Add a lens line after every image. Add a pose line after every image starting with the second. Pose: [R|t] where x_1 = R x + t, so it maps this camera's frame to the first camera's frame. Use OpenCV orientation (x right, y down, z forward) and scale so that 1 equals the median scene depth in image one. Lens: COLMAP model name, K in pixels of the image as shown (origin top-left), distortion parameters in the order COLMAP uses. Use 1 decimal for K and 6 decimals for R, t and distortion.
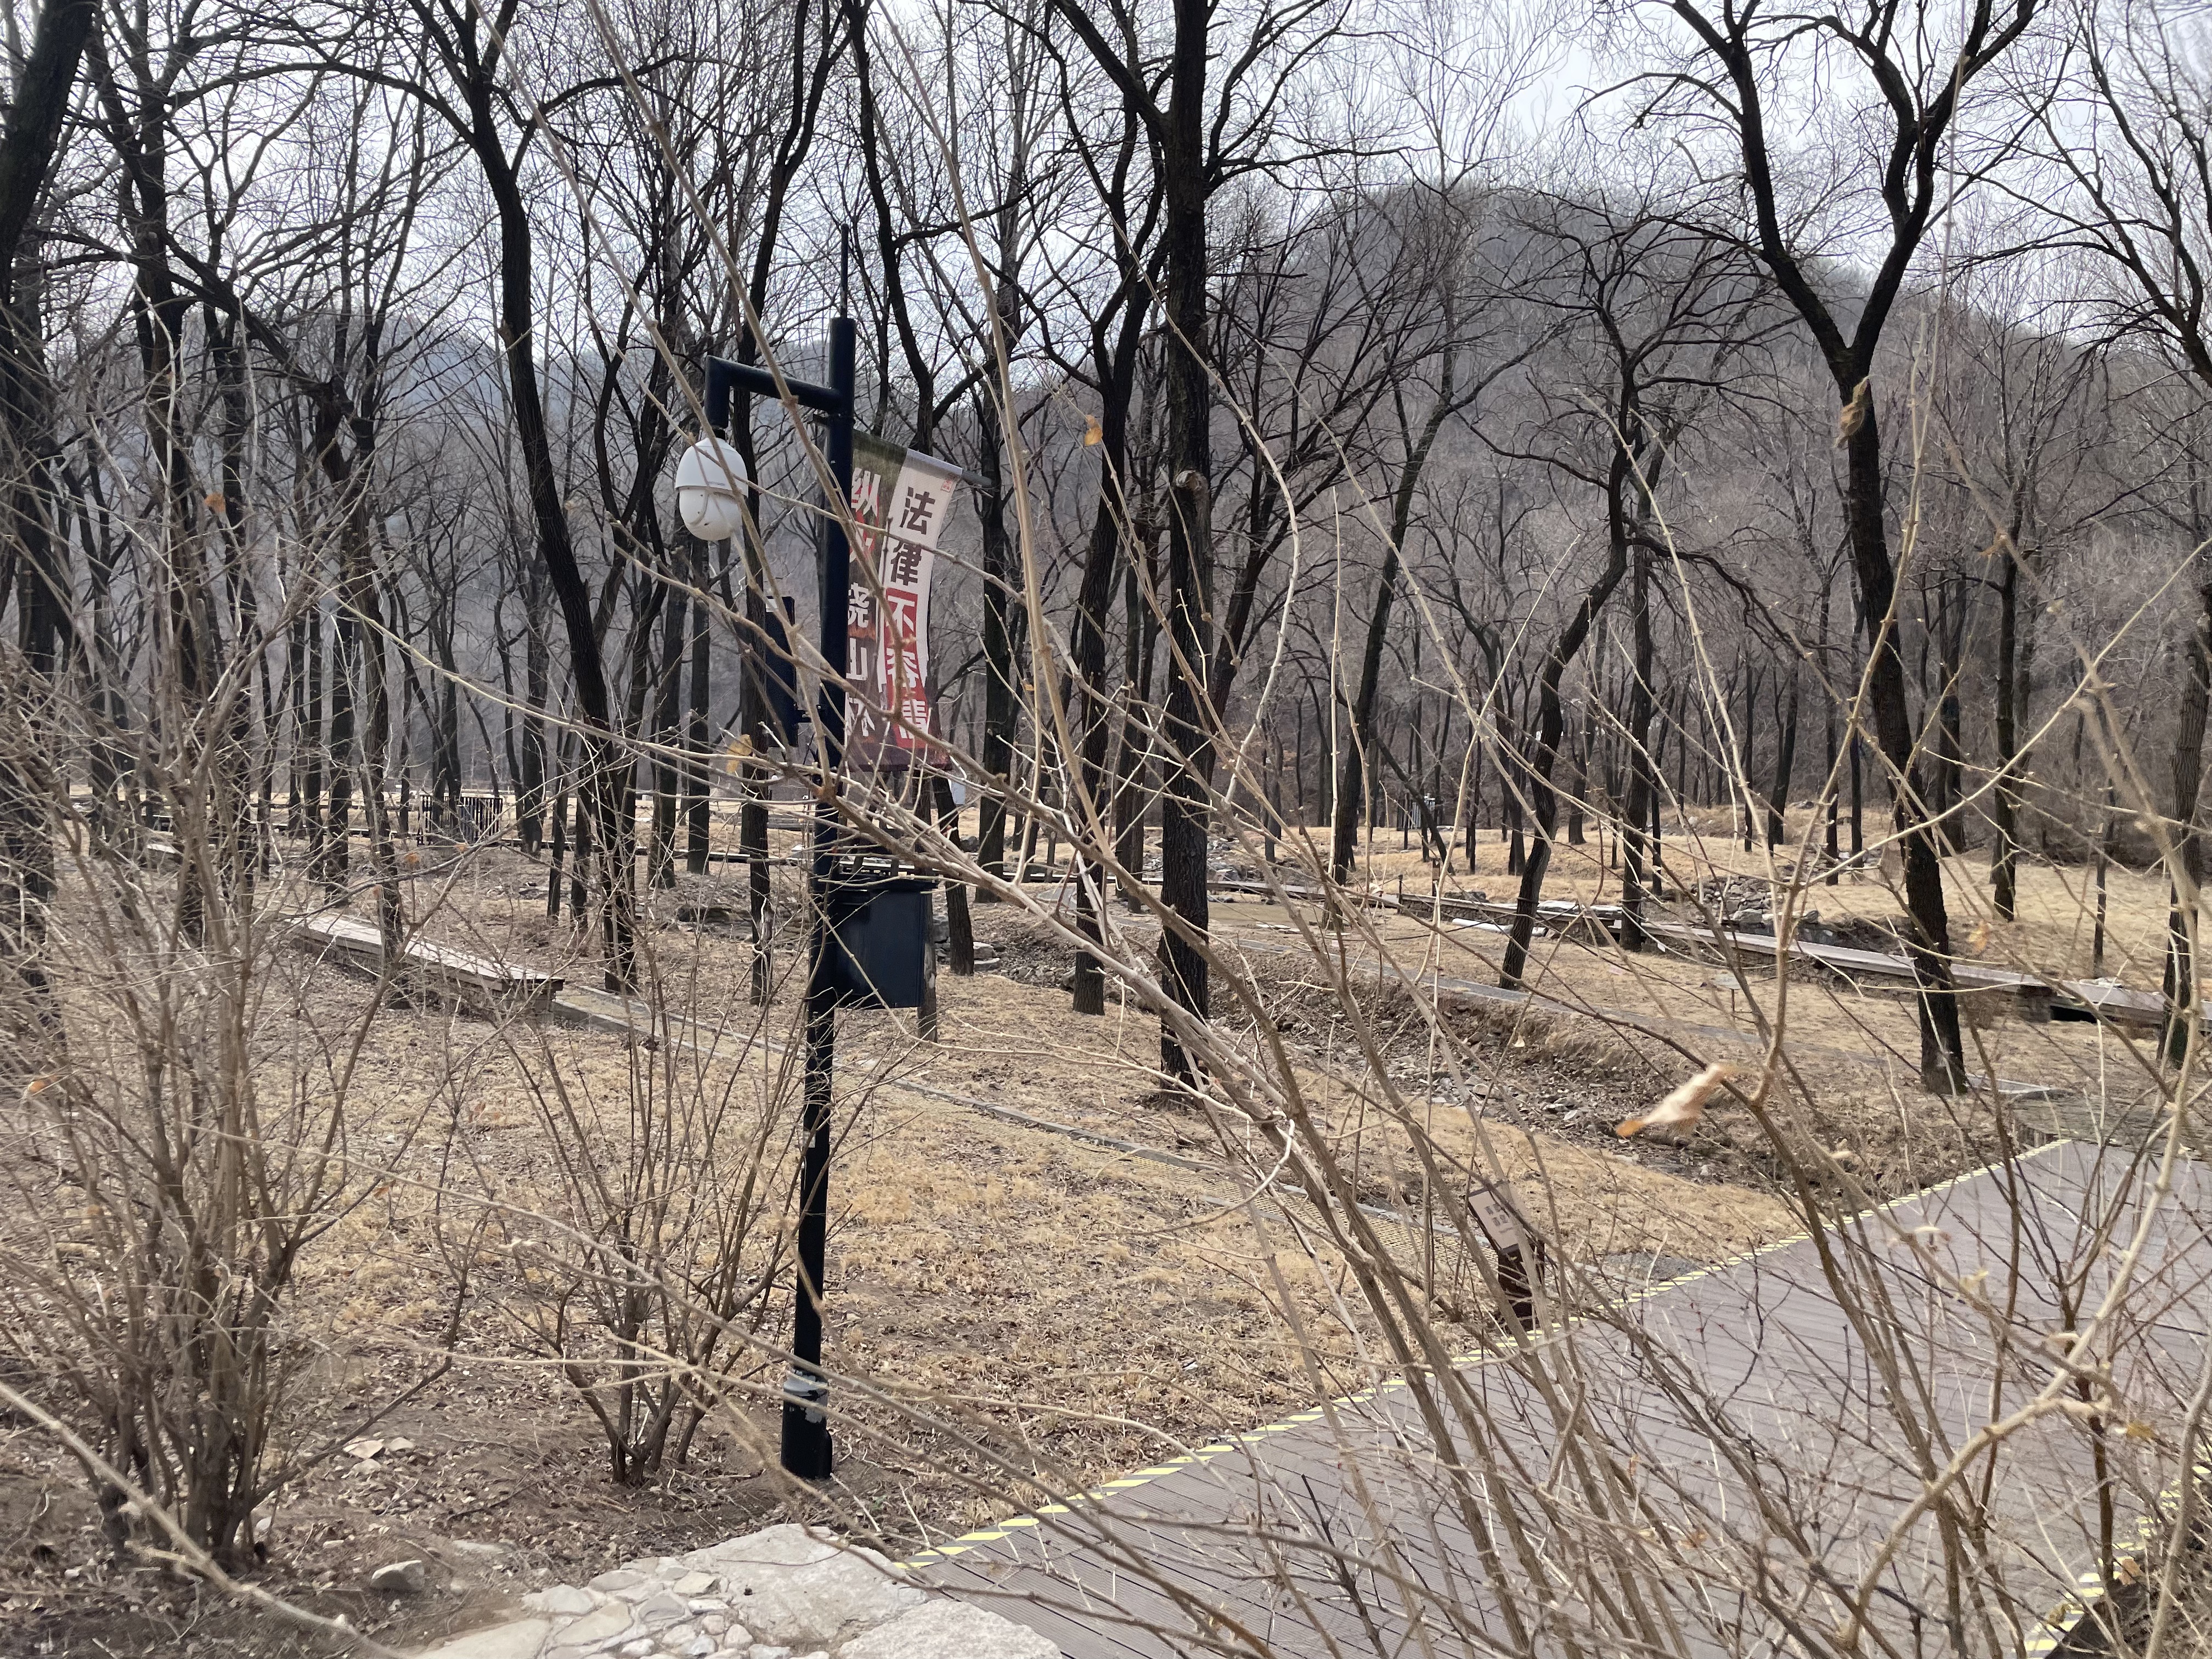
lens RADIAL K [[1706.6, 0, 1107.8], [0, 1706.6, 775.2], [0, 0, 1]] dist [0.077578, -0.120339]
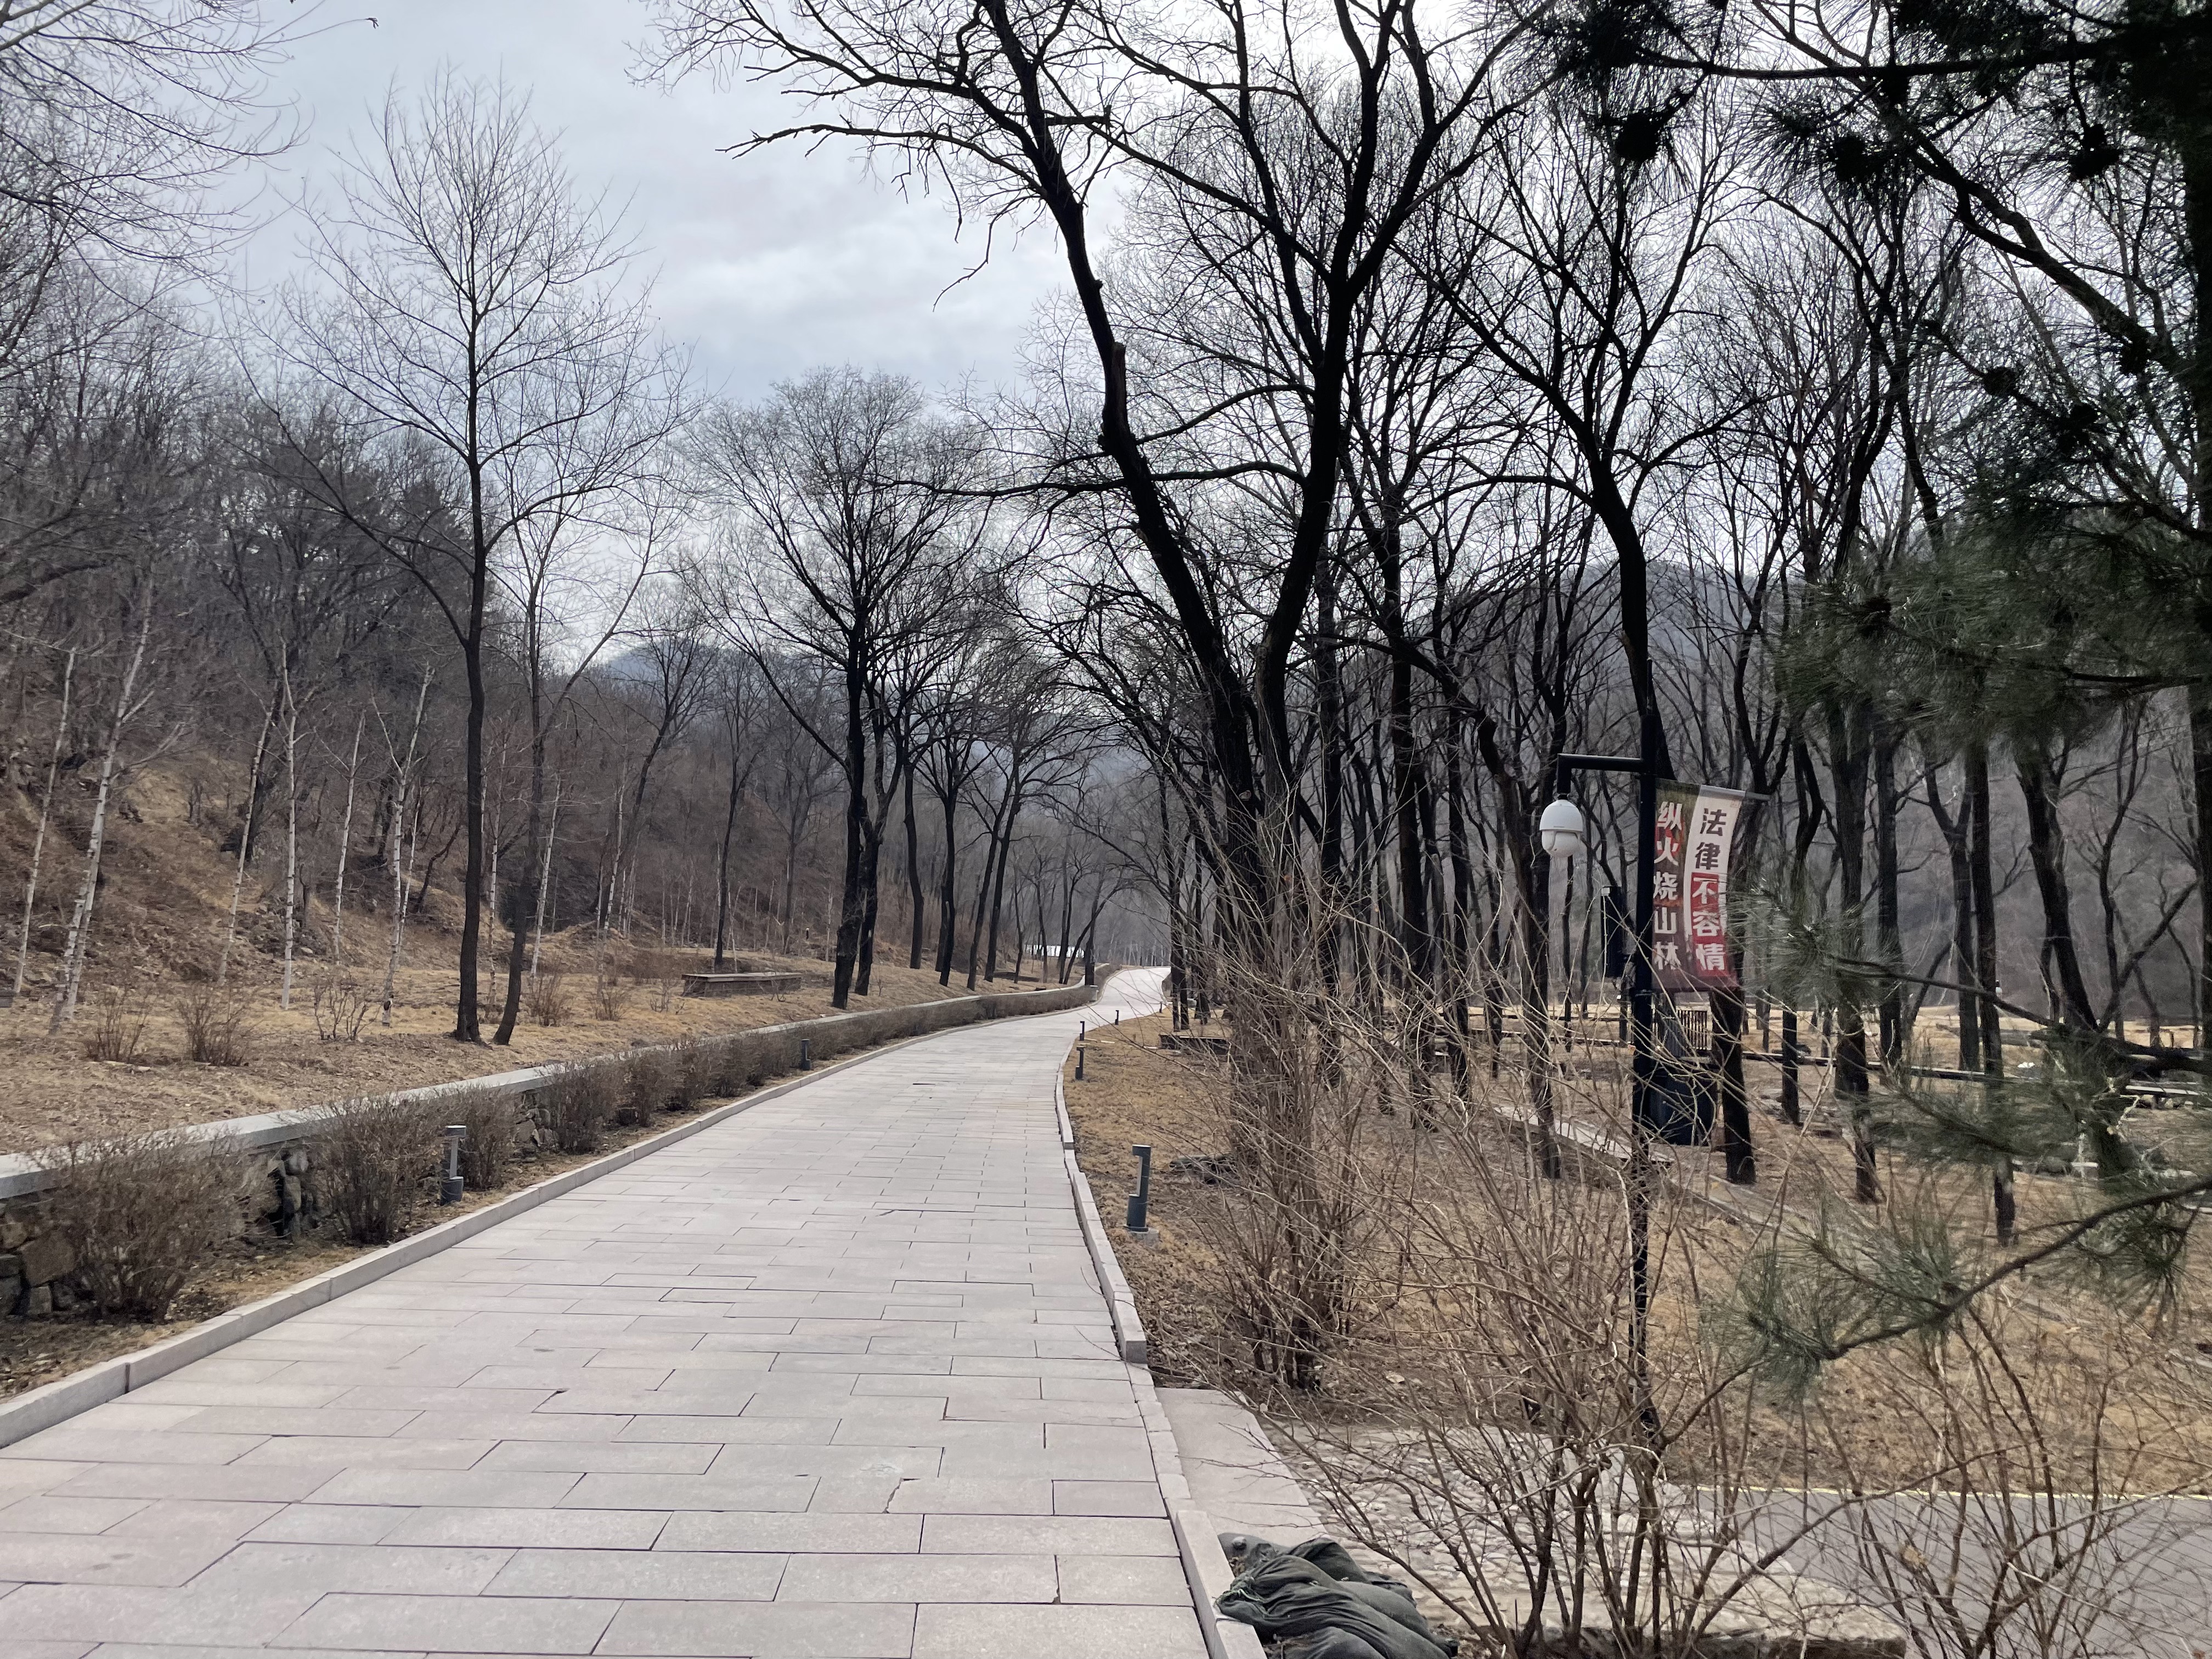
lens RADIAL K [[1706.6, 0, 1107.8], [0, 1706.6, 775.2], [0, 0, 1]] dist [0.077578, -0.120339]
pose [[0.757263, -0.095887, -0.646033, 0.490676], [0.013176, 0.991205, -0.131675, 0.004007], [0.652977, 0.091200, 0.751867, -0.556377]]
